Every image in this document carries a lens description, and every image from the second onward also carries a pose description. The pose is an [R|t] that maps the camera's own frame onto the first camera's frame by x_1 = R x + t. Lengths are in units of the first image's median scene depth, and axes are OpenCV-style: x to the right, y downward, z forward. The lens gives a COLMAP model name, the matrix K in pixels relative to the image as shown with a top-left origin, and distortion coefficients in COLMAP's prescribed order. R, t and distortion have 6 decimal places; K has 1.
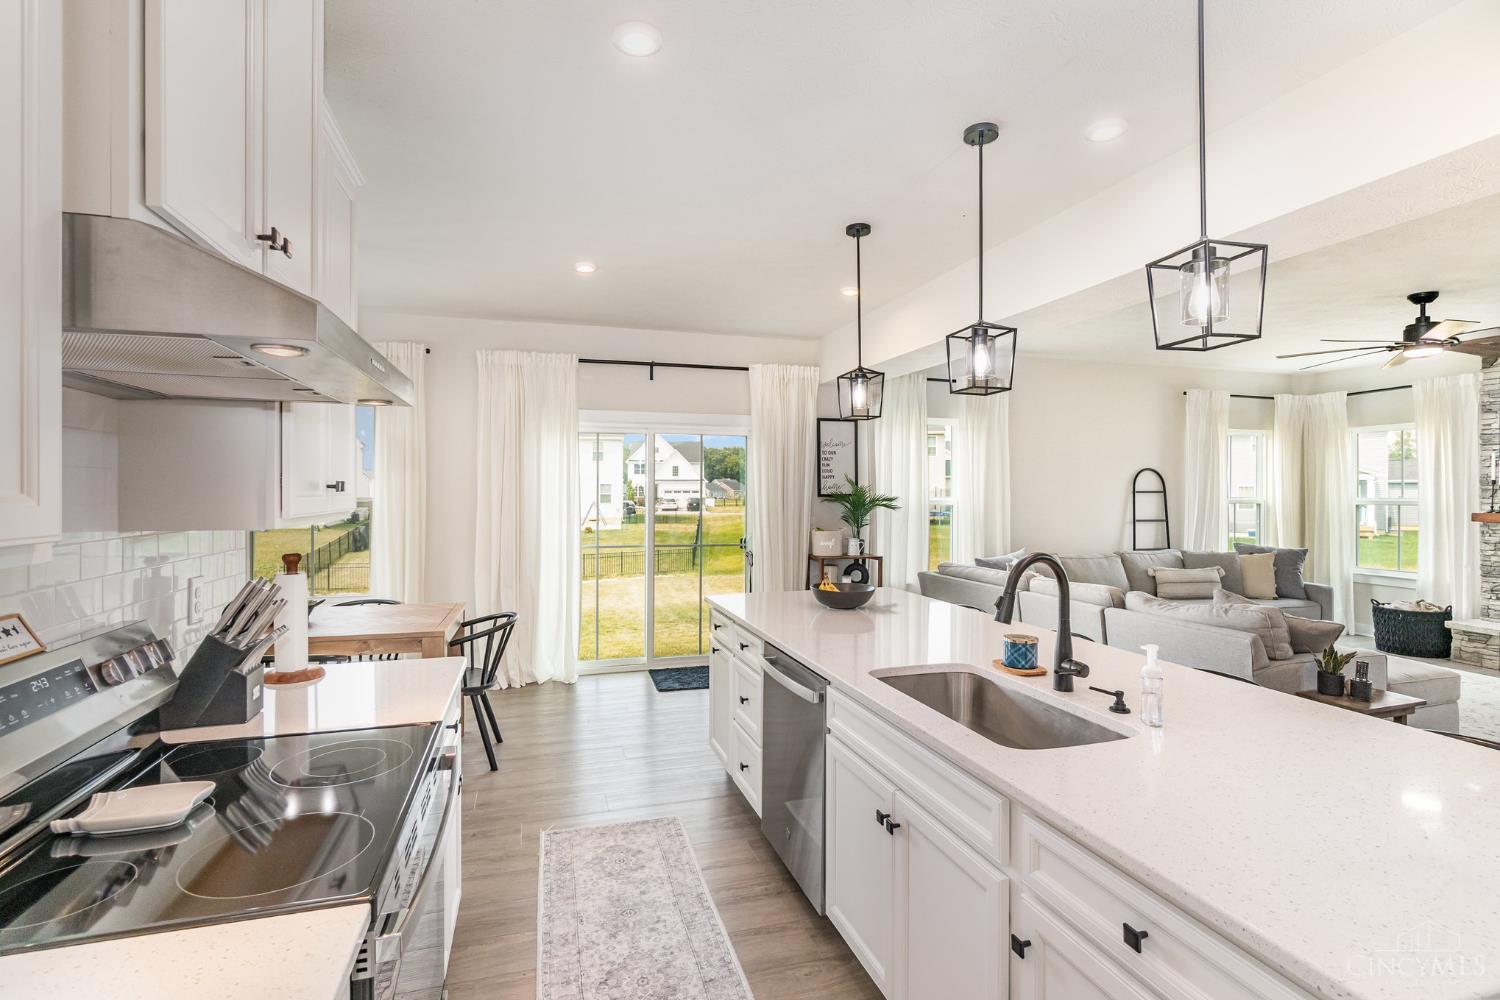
lens RADIAL K [[698.3, 0, 750.6], [0, 698.3, 493.7], [0, 0, 1]] dist [-0.002783, 0.001345]
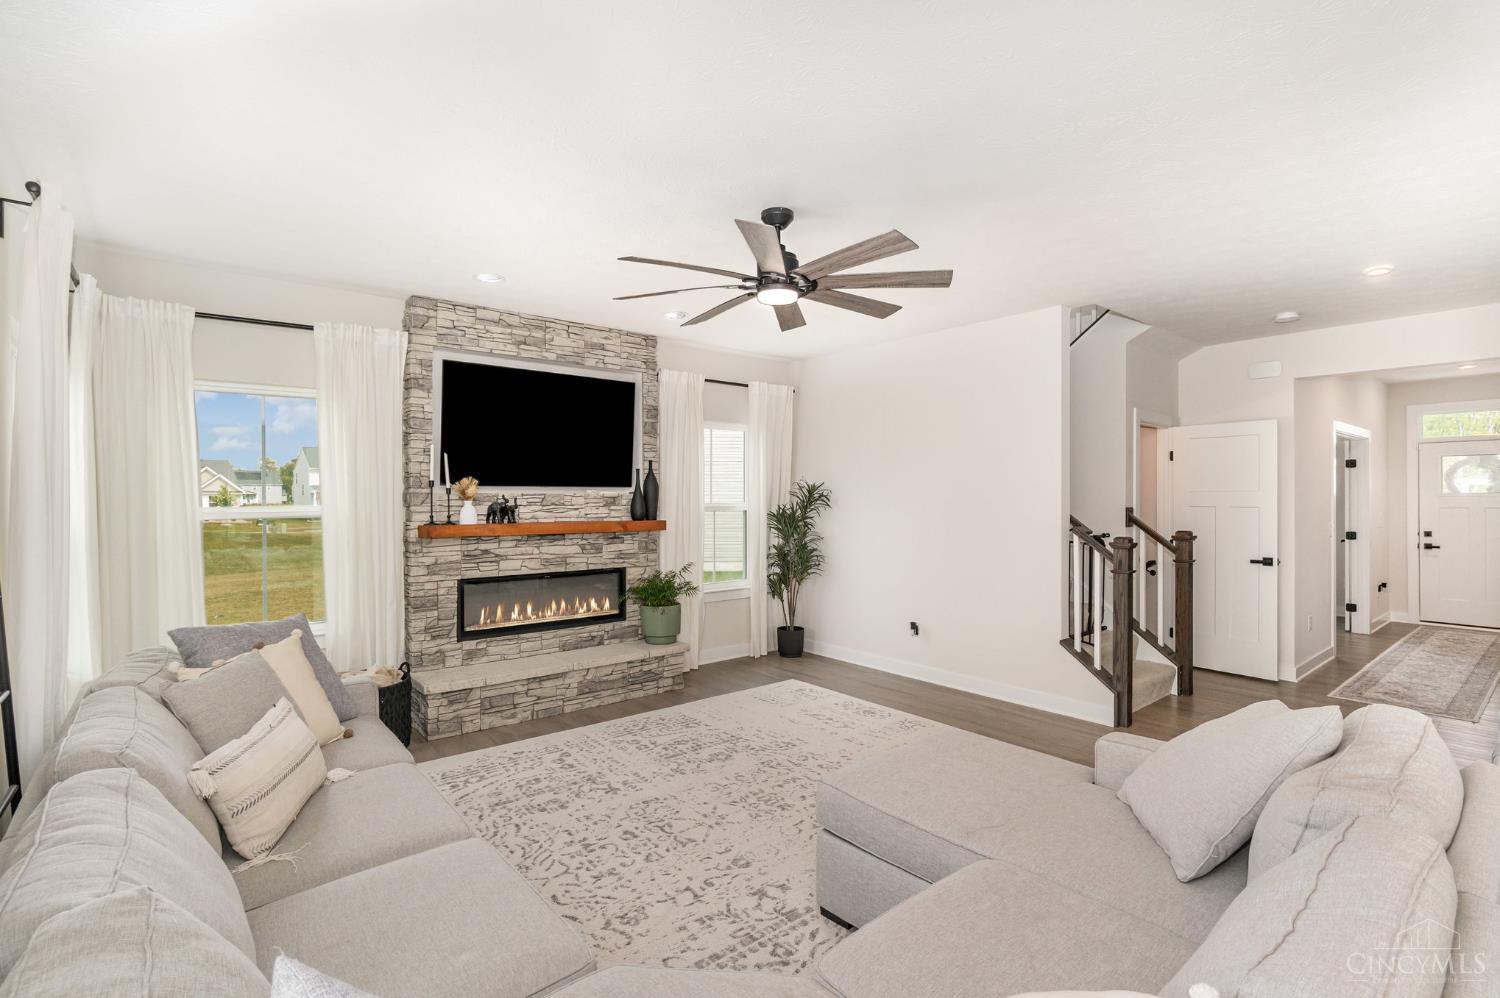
lens RADIAL K [[698.3, 0, 747.5], [0, 698.3, 497.9], [0, 0, 1]] dist [-0.002783, 0.001345]
pose [[-0.383906, -0.002405, 0.923369, 0.233817], [0.003144, 0.999987, 0.003911, -0.003171], [-0.923367, 0.004405, -0.383894, 0.929354]]
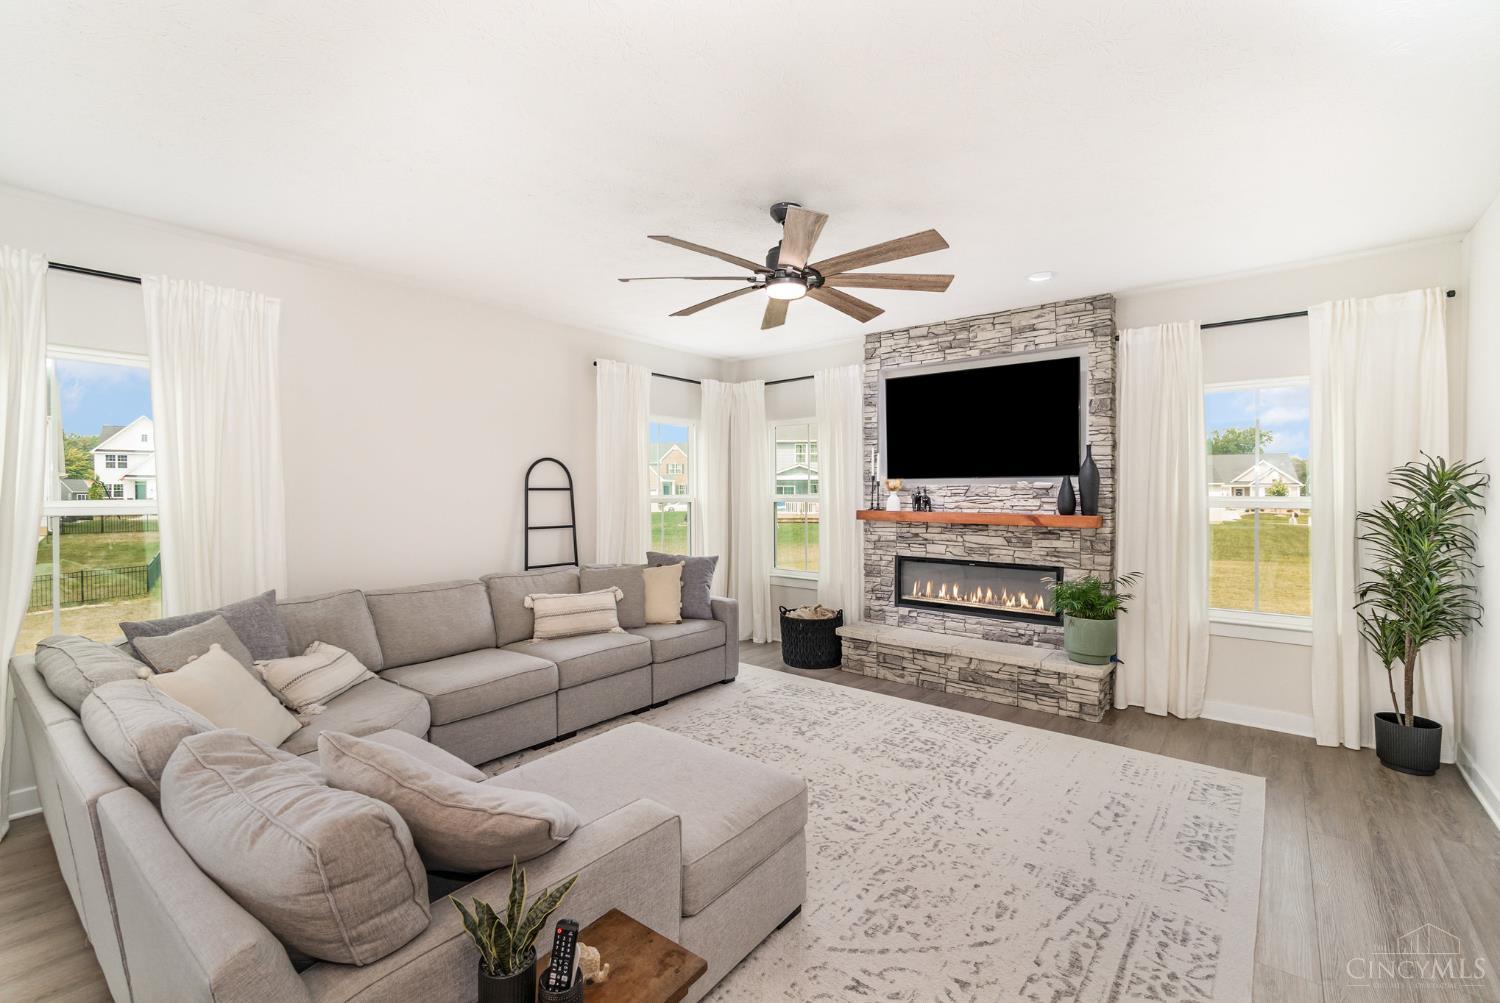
lens RADIAL K [[652.4, 0, 746.0], [0, 652.4, 494.9], [0, 0, 1]] dist [0.013033, 0.000350]
pose [[0.828209, -0.007276, 0.560372, 0.395427], [0.004409, 0.999969, 0.006469, -0.000158], [-0.560402, -0.002887, 0.828216, 0.335481]]
